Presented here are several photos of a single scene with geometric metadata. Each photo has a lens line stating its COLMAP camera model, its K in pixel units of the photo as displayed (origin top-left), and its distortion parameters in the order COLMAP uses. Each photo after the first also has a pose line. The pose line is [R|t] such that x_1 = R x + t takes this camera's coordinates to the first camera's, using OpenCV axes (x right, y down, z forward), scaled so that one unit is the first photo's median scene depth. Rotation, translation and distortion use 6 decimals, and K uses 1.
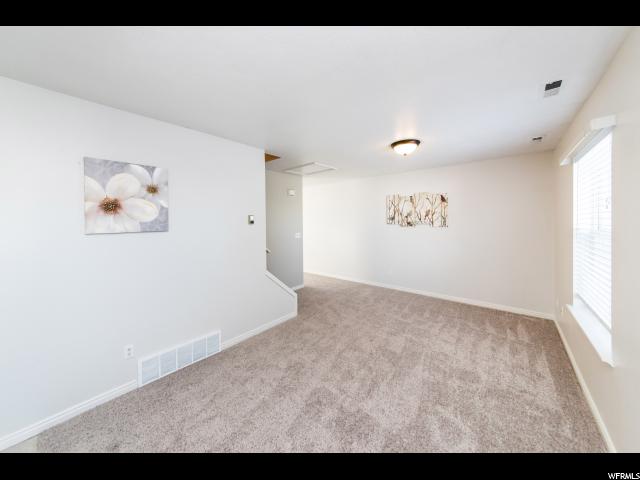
lens RADIAL K [[220.5, 0, 317.1], [0, 220.5, 225.6], [0, 0, 1]] dist [-0.000127, -0.000018]
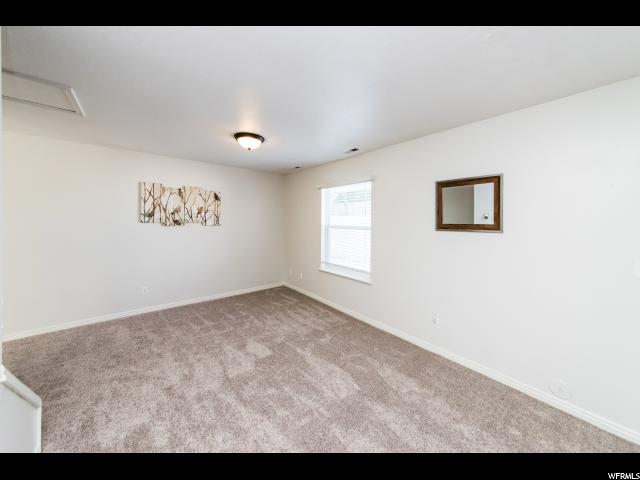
lens RADIAL K [[231.3, 0, 319.6], [0, 231.3, 222.0], [0, 0, 1]] dist [-0.000384, -0.000024]
pose [[0.169887, 0.006850, 0.985440, -0.456579], [0.007984, 0.999933, -0.008327, 0.002878], [-0.985431, 0.009283, 0.169821, 0.462978]]
